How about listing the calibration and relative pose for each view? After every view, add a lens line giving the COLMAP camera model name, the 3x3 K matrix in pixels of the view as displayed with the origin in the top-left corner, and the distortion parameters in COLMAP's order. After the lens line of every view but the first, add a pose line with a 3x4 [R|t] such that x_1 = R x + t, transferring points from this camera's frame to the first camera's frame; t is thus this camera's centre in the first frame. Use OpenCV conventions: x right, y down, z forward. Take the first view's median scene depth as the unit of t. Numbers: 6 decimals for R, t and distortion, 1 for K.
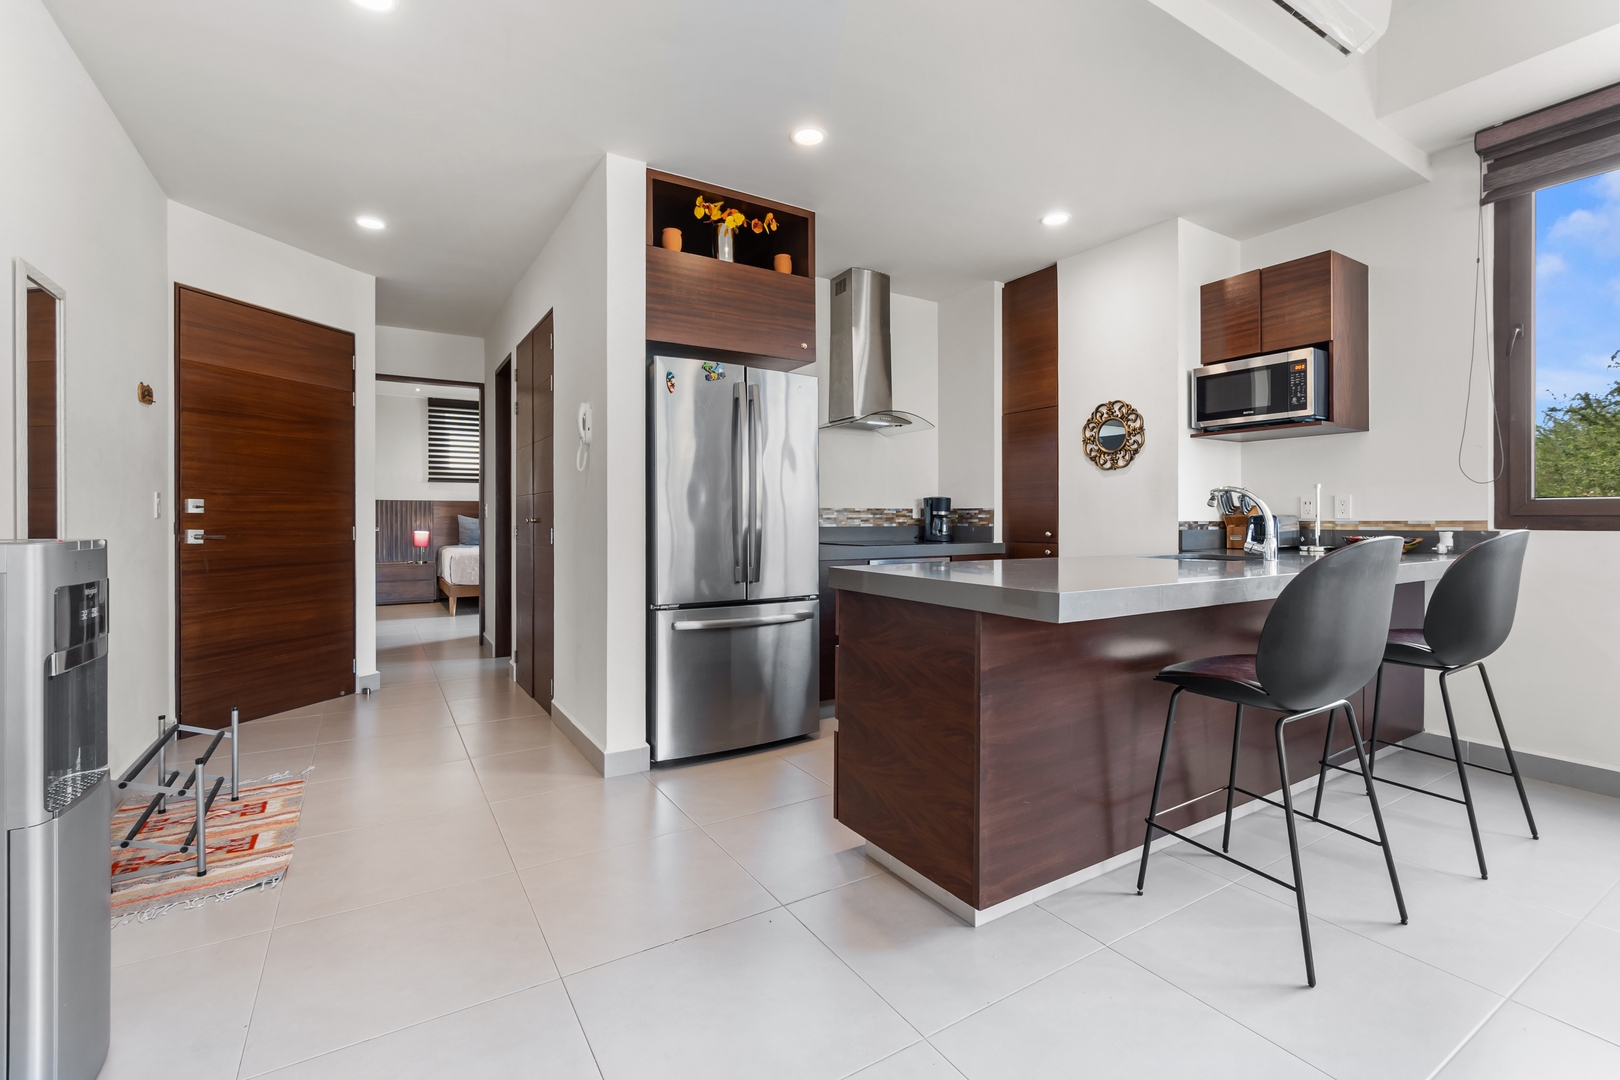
lens RADIAL K [[709.8, 0, 807.6], [0, 709.8, 522.7], [0, 0, 1]] dist [-0.001616, -0.000734]
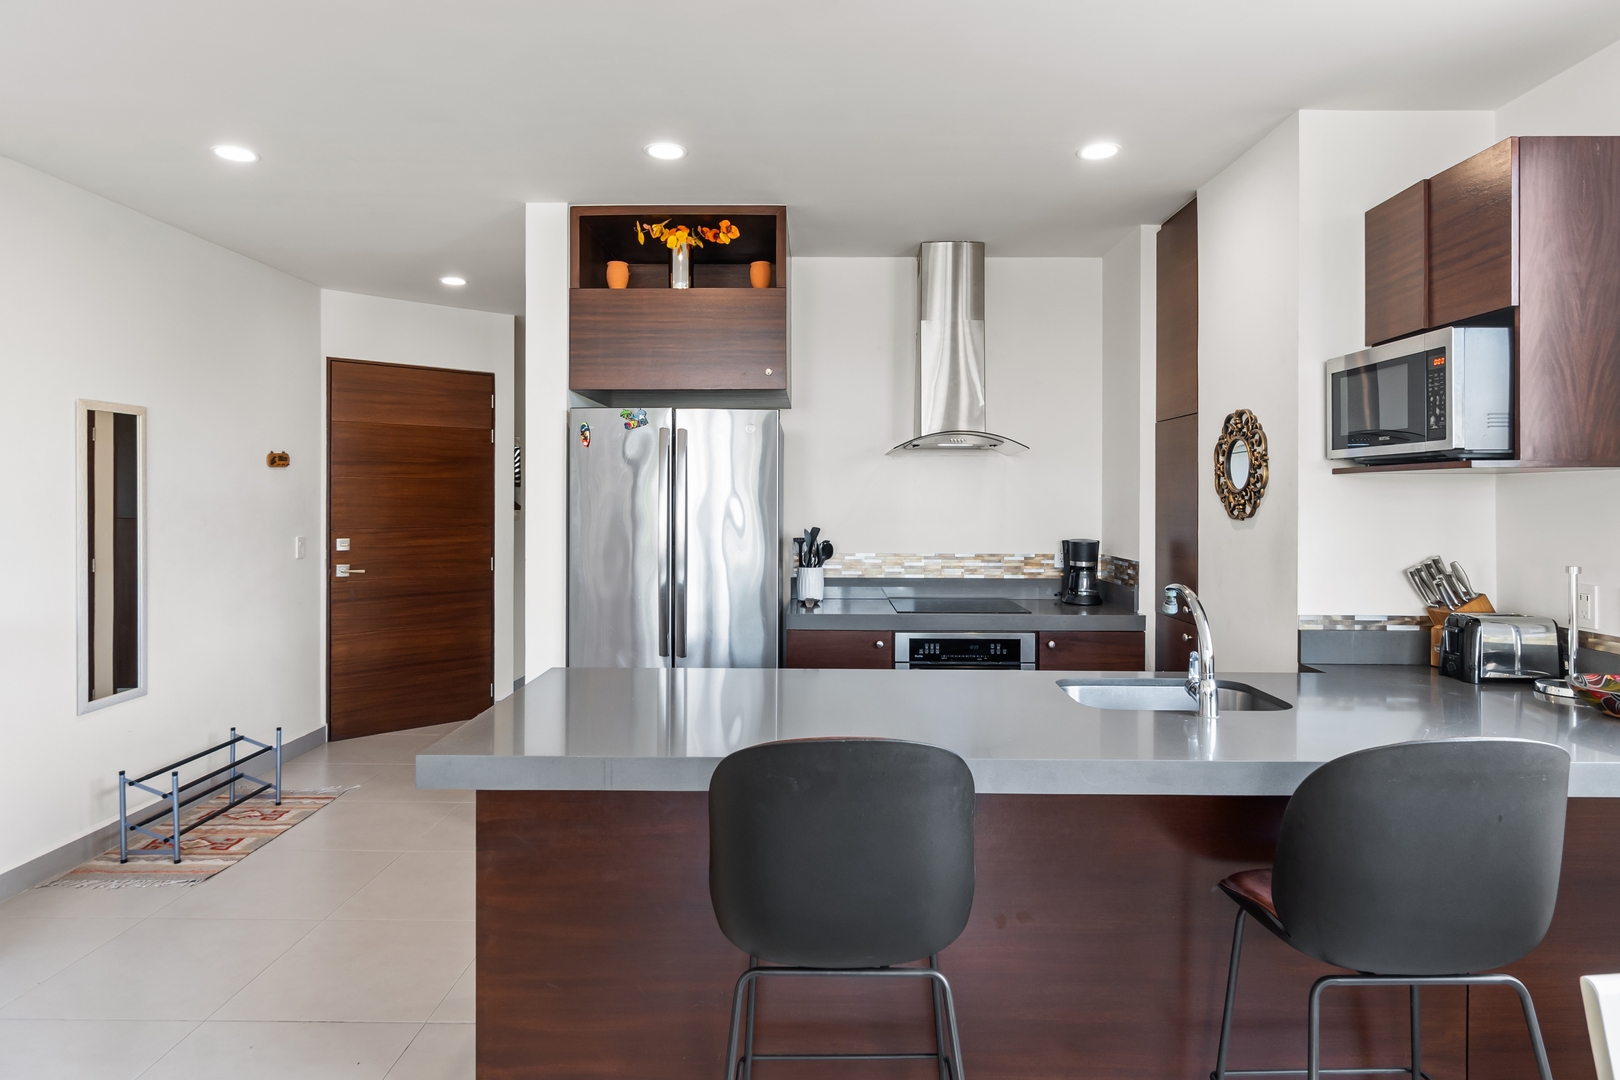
lens RADIAL K [[916.4, 0, 803.0], [0, 916.4, 506.2], [0, 0, 1]] dist [-0.000695, -0.004373]
pose [[0.846103, 0.006360, -0.532981, 0.588830], [-0.006267, 0.999978, 0.001983, -0.094671], [0.532982, 0.001663, 0.846125, 0.121825]]
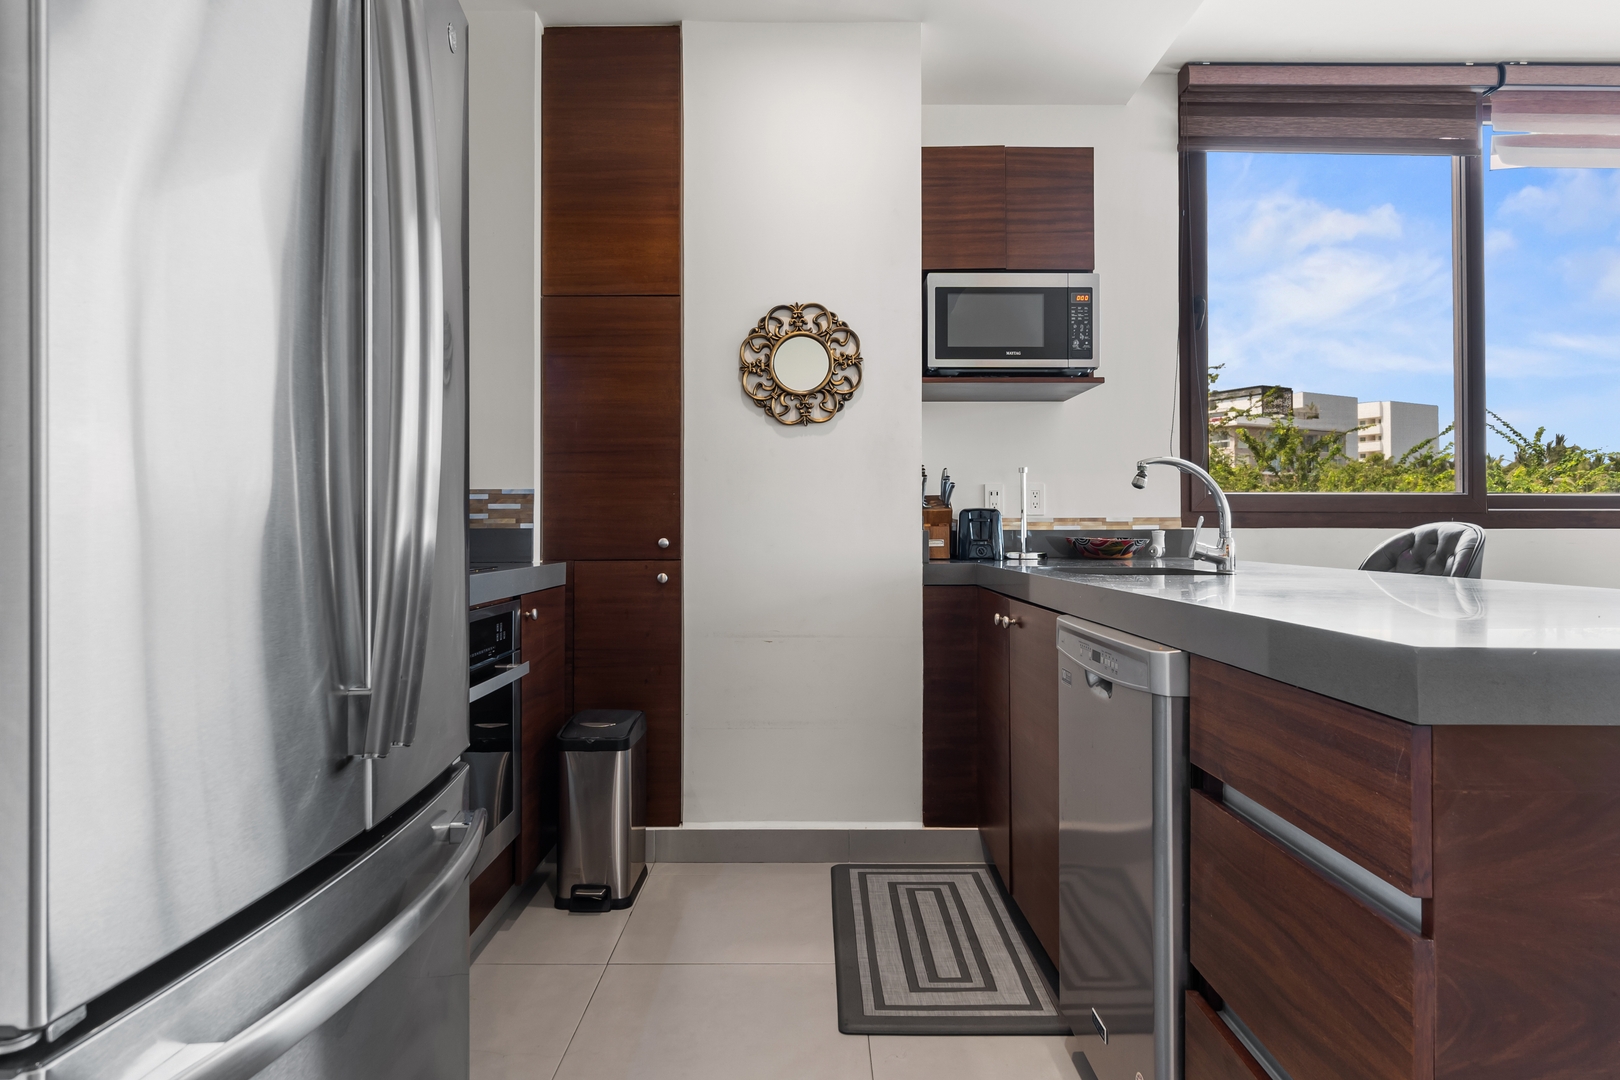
lens RADIAL K [[994.7, 0, 816.8], [0, 994.7, 528.5], [0, 0, 1]] dist [-0.009736, 0.001223]
pose [[0.519666, 0.001974, 0.854367, -0.260924], [0.006912, 0.999955, -0.006515, 0.013563], [-0.854341, 0.009291, 0.519629, 0.640797]]
